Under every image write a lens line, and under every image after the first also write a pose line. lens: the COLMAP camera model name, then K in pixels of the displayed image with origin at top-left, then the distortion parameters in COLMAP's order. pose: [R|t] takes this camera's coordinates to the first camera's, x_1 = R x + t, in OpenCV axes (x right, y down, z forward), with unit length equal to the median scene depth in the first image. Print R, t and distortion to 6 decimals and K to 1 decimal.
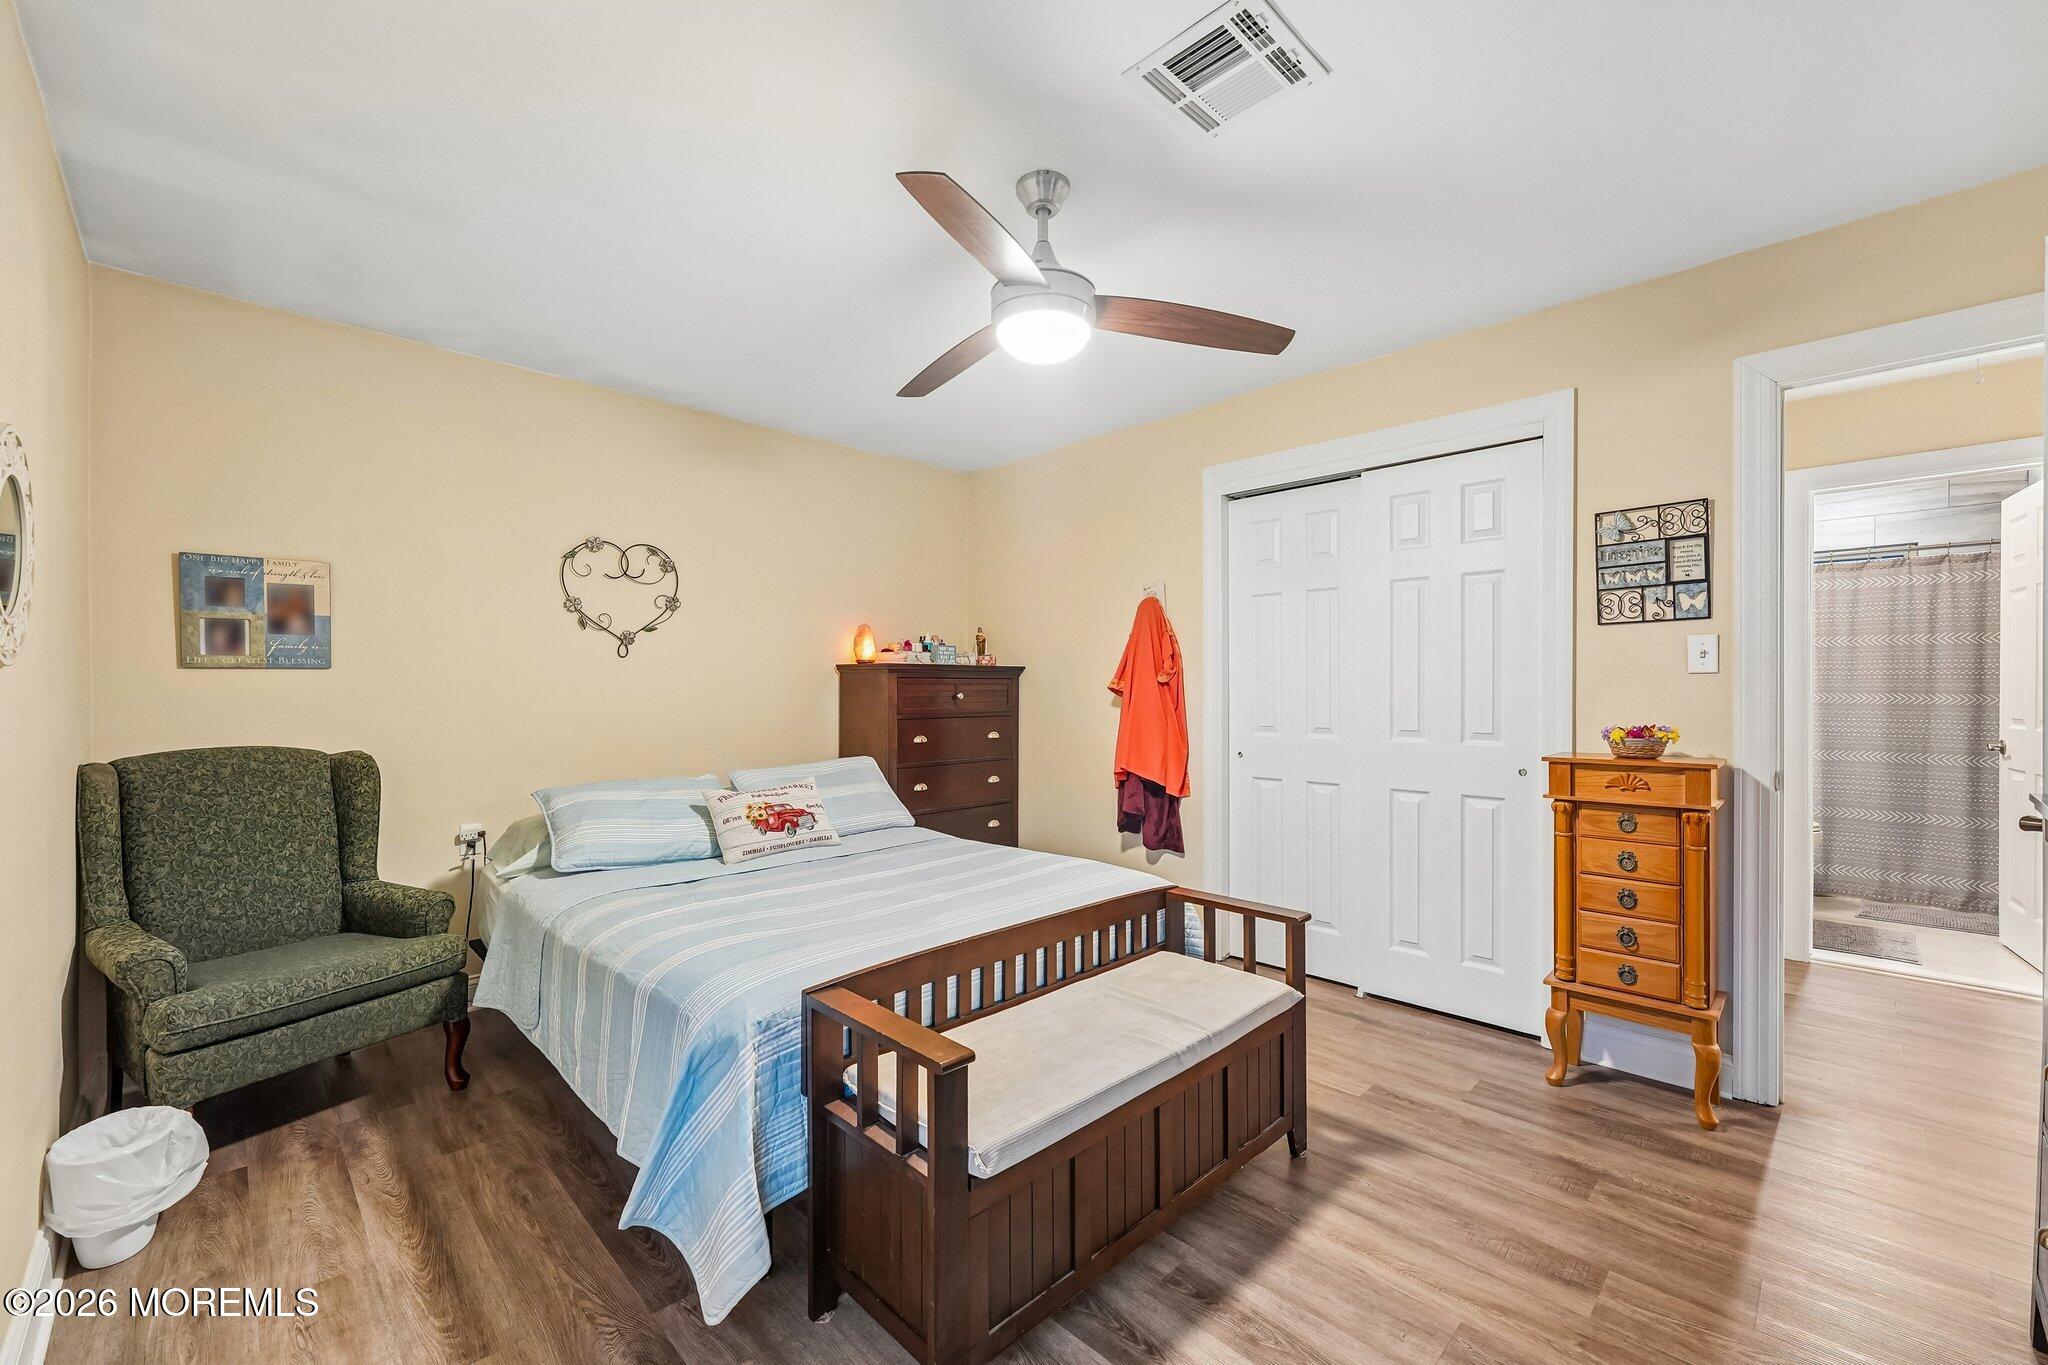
lens RADIAL K [[832.8, 0, 1023.6], [0, 832.8, 687.7], [0, 0, 1]] dist [0.008417, -0.001452]
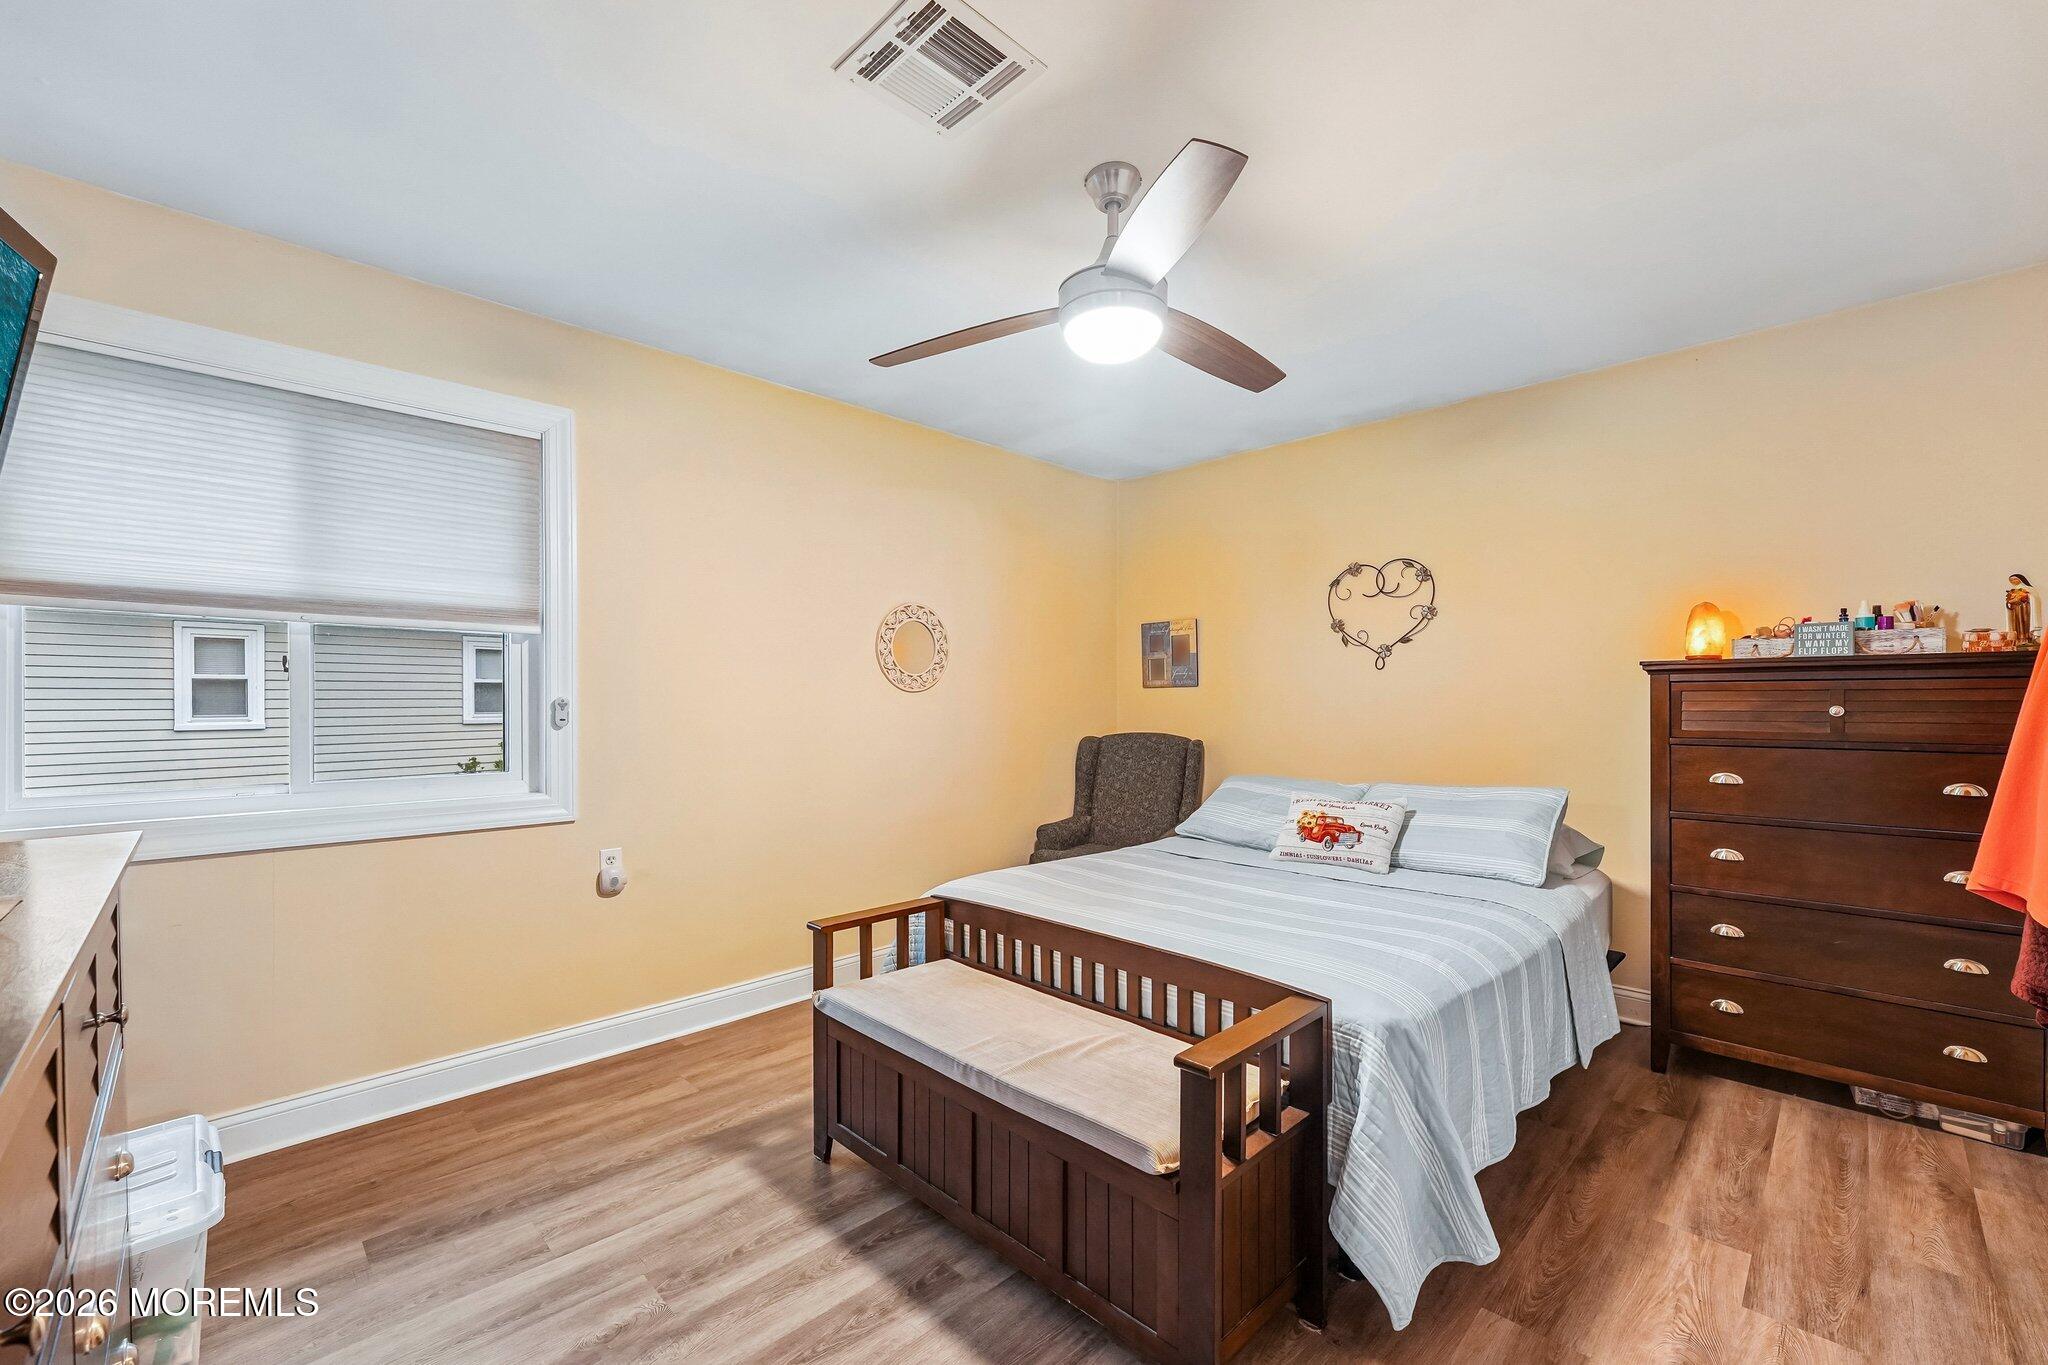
lens RADIAL K [[832.8, 0, 1011.3], [0, 832.8, 695.2], [0, 0, 1]] dist [0.008417, -0.001452]
pose [[0.005587, -0.002810, -0.999980, 0.743659], [0.008531, 0.999960, -0.002762, -0.005126], [0.999948, -0.008515, 0.005610, 0.656956]]
